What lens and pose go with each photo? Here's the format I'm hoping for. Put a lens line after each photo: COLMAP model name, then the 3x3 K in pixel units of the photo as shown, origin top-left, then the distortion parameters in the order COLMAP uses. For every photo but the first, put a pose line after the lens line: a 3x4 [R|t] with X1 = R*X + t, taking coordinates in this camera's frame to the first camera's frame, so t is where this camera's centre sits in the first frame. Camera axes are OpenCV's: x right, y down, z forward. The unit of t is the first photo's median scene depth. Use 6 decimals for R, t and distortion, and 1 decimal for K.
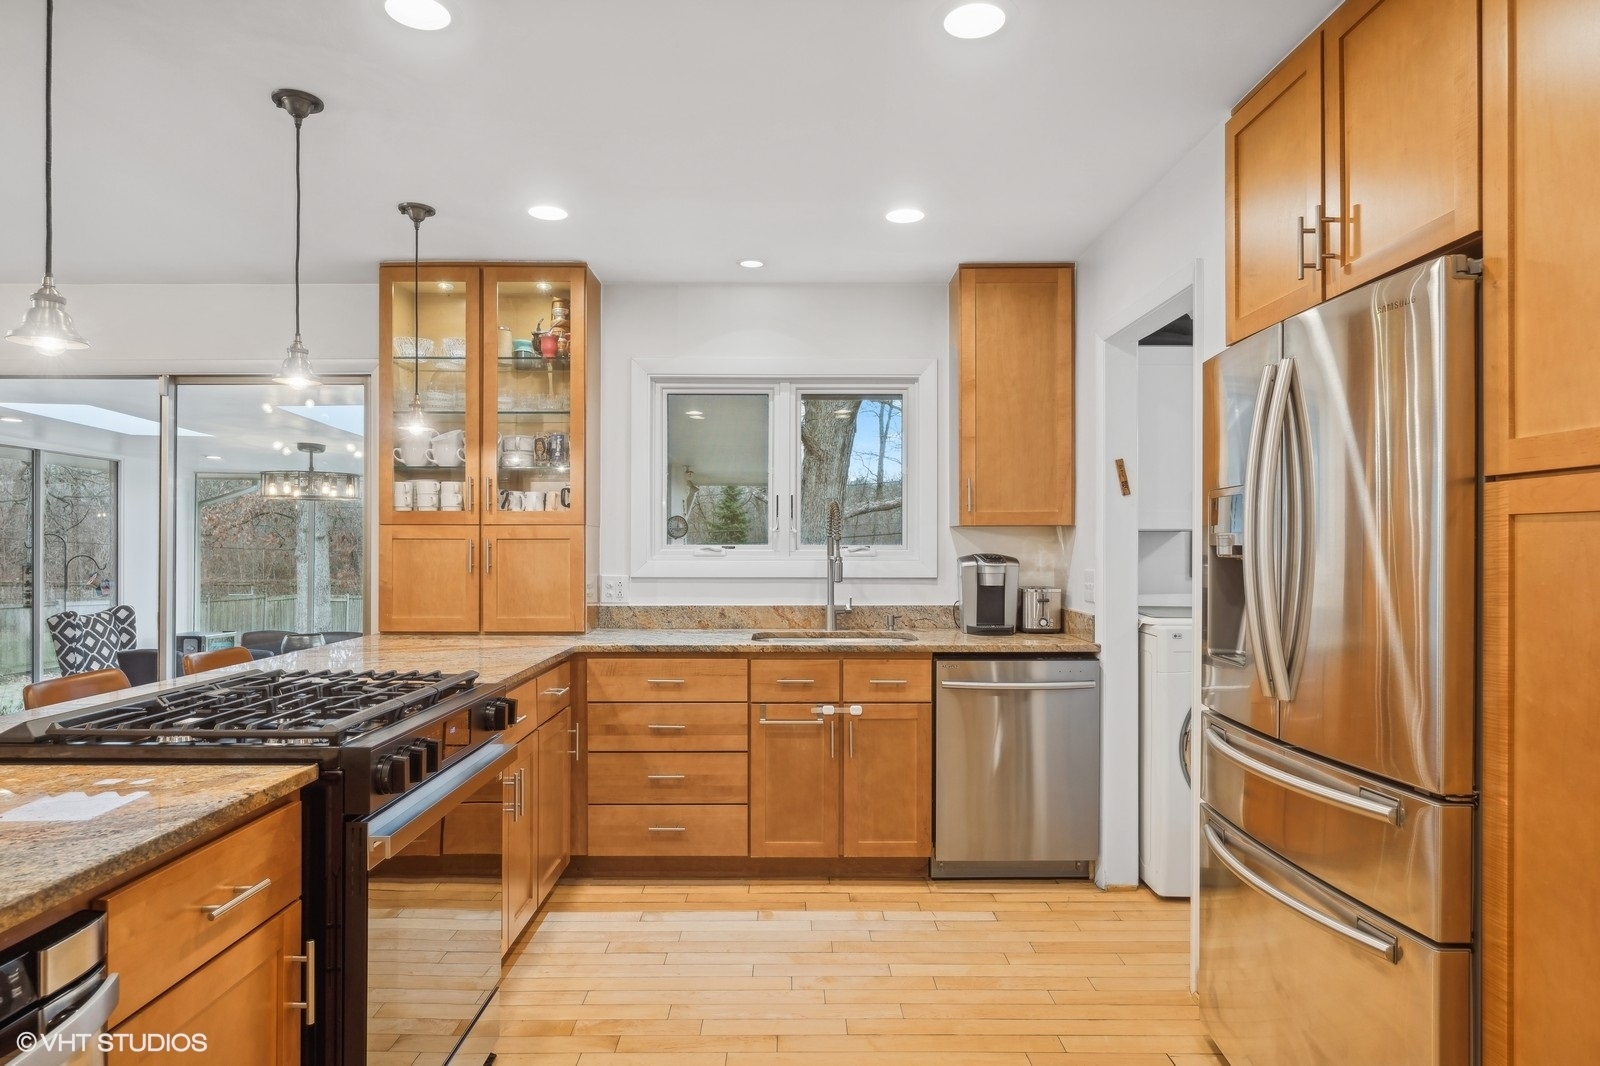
lens RADIAL K [[946.1, 0, 800.2], [0, 946.1, 541.8], [0, 0, 1]] dist [-0.008501, 0.003965]
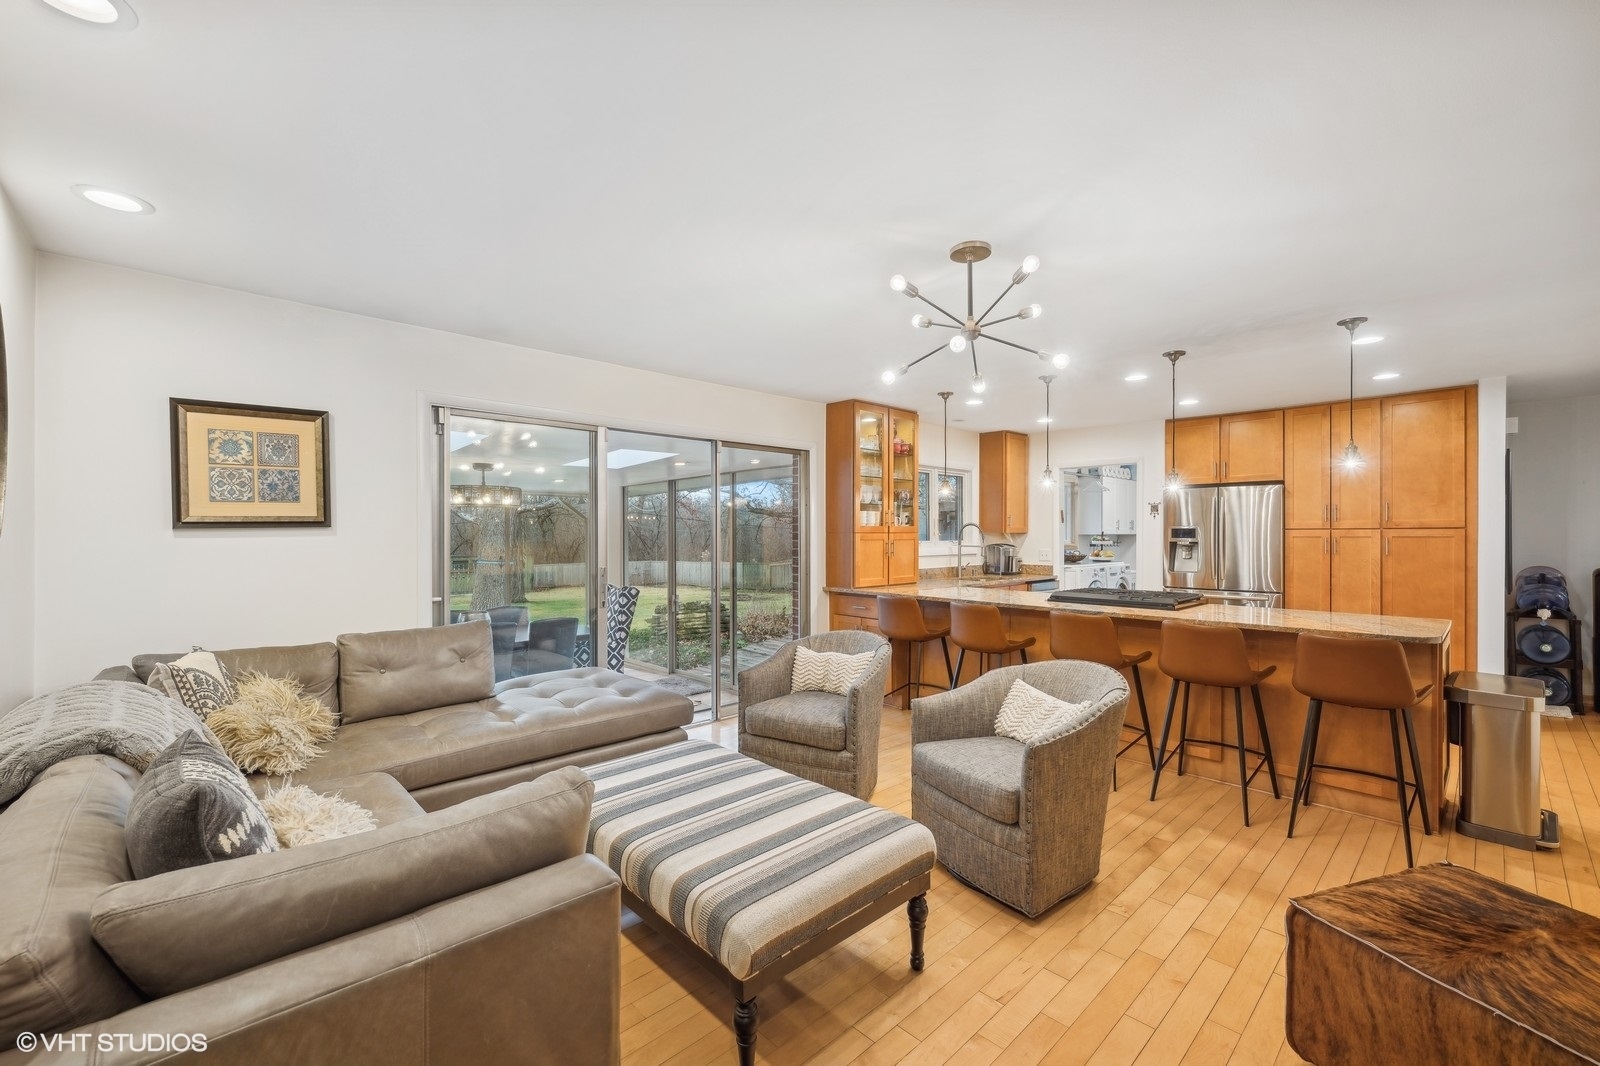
lens RADIAL K [[680.5, 0, 795.7], [0, 680.5, 535.6], [0, 0, 1]] dist [-0.002268, 0.001827]
pose [[0.722204, -0.005052, 0.691661, -1.399507], [-0.001549, 0.999959, 0.008921, -0.023072], [-0.691678, -0.007514, 0.722167, 0.066573]]
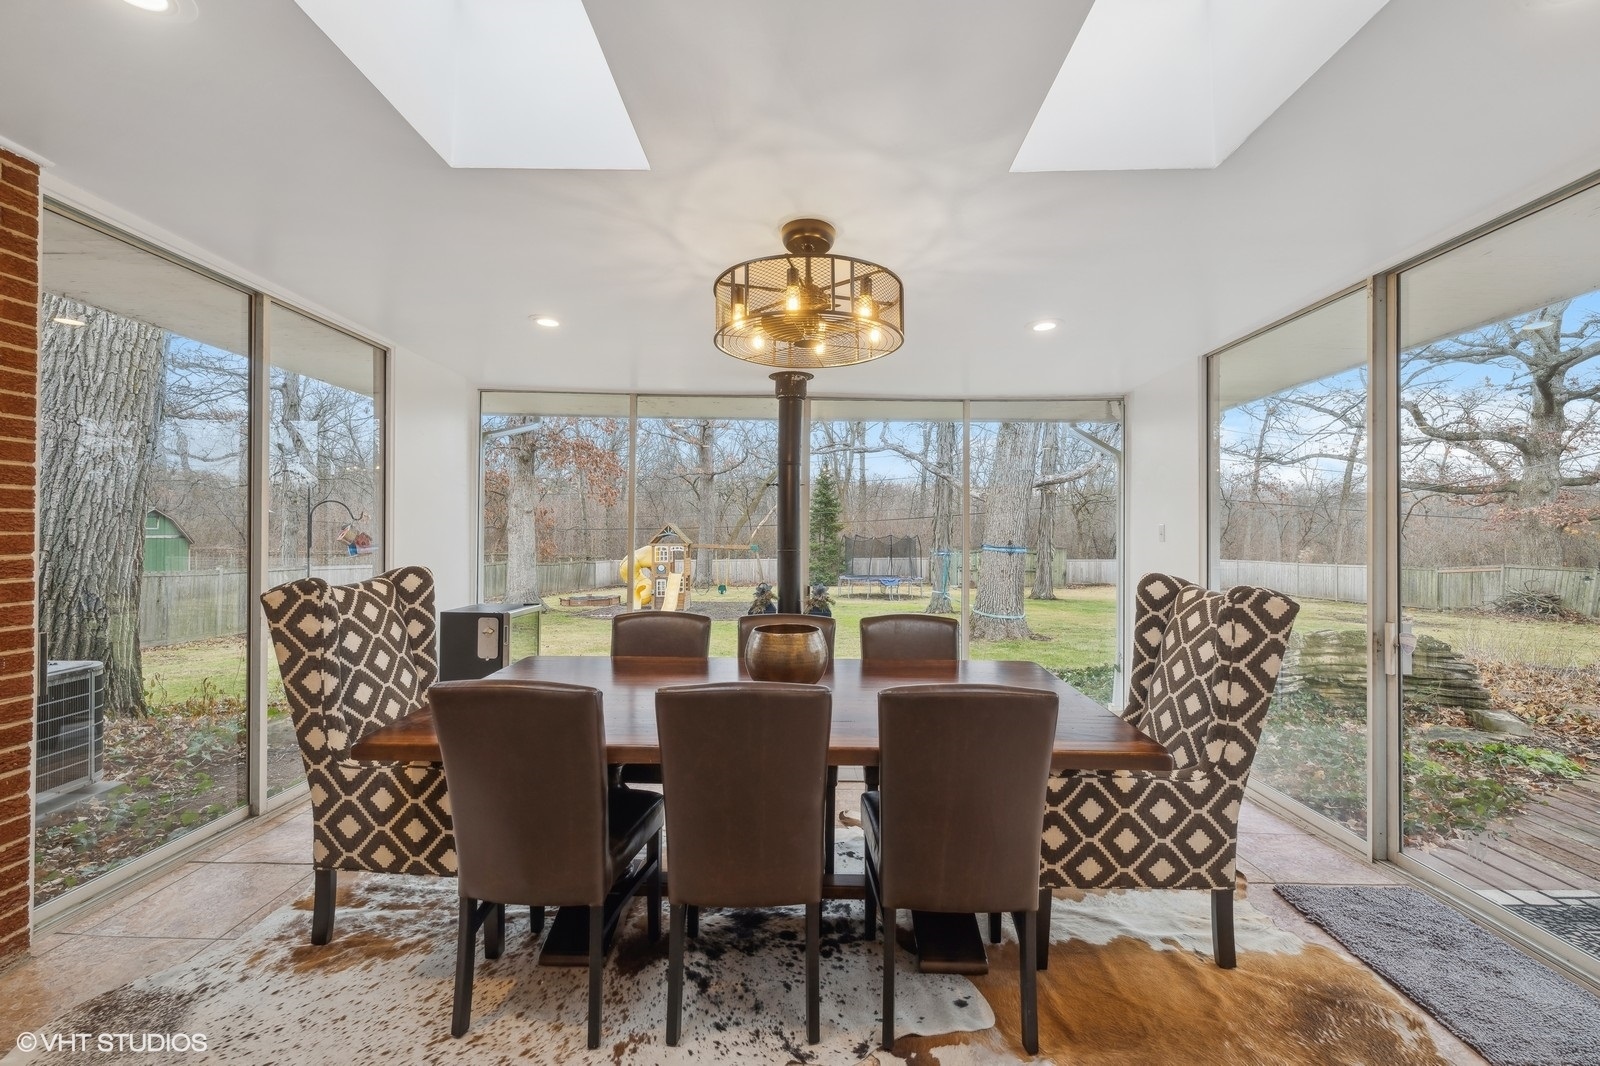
lens RADIAL K [[640.9, 0, 796.5], [0, 640.9, 530.5], [0, 0, 1]] dist [-0.005387, 0.001451]
pose [[0.999844, 0.002690, -0.017455, -0.852720], [-0.002635, 0.999992, 0.003171, 0.077939], [0.017463, -0.003124, 0.999843, 1.108881]]
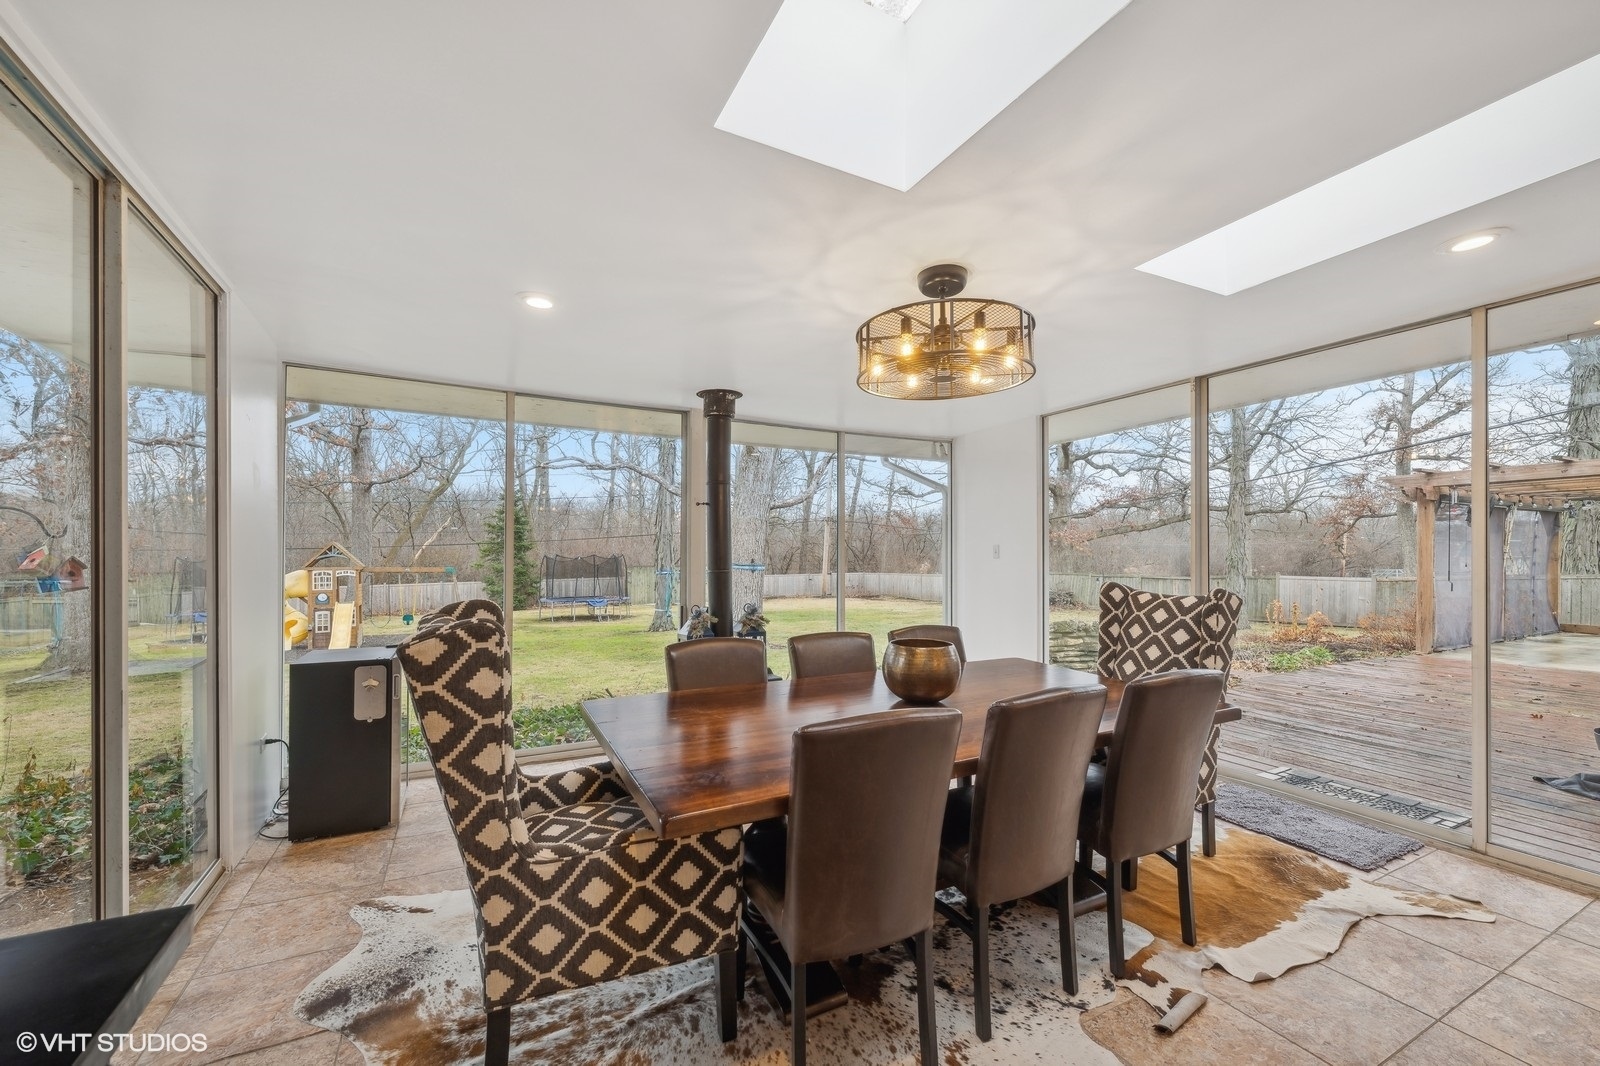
lens RADIAL K [[640.9, 0, 774.1], [0, 640.9, 551.8], [0, 0, 1]] dist [-0.005387, 0.001451]
pose [[0.890180, -0.002286, 0.455604, -1.250664], [-0.000510, 0.999982, 0.006015, 0.076860], [-0.455609, -0.005587, 0.890162, 1.196143]]
